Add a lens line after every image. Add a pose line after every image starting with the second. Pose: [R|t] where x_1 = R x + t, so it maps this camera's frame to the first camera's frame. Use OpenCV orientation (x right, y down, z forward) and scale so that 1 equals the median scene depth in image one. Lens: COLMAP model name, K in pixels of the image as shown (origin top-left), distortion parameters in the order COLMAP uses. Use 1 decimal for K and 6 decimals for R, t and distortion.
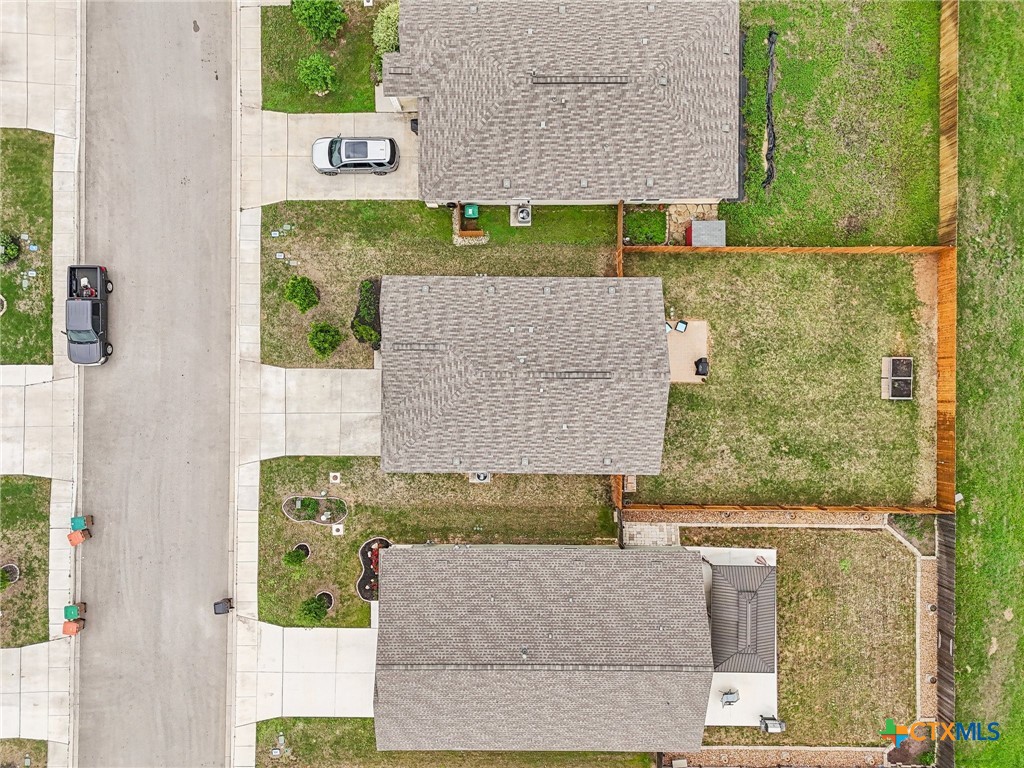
lens RADIAL K [[763.5, 0, 512.0], [0, 763.5, 384.0], [0, 0, 1]] dist [0.006459, 0.003259]
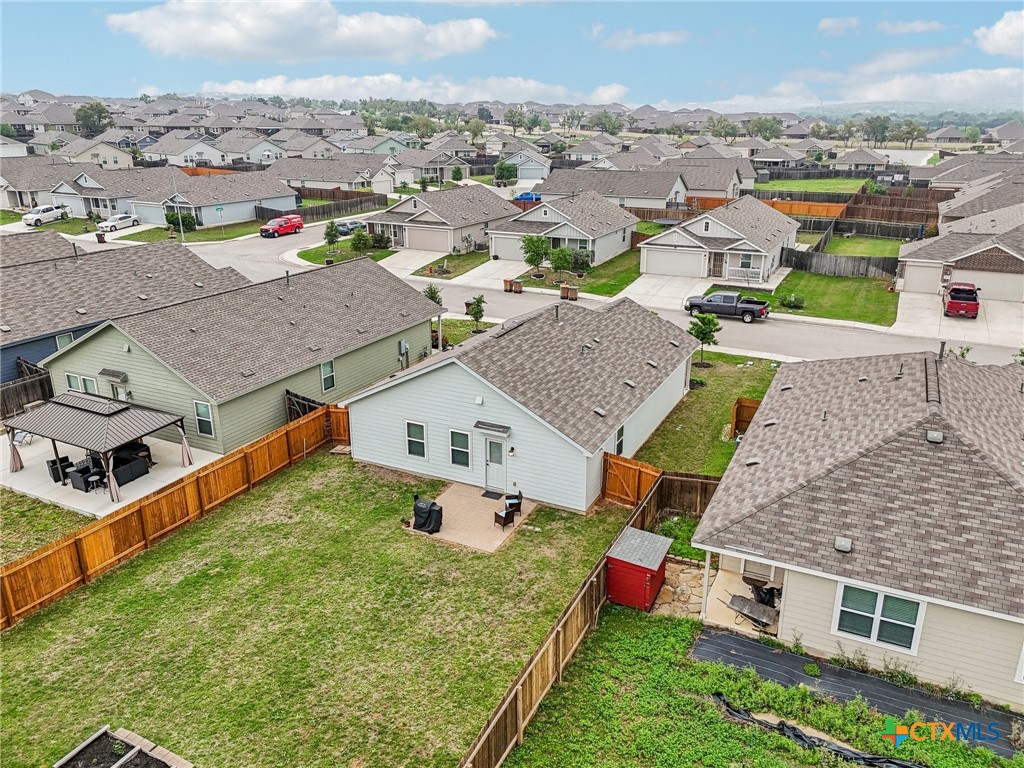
lens RADIAL K [[763.5, 0, 512.0], [0, 763.5, 384.0], [0, 0, 1]] dist [0.006459, 0.003259]
pose [[-0.441437, 0.301834, -0.845002, 0.680617], [-0.897281, -0.153154, 0.414042, -0.305952], [-0.004443, 0.940978, 0.338438, 0.693746]]
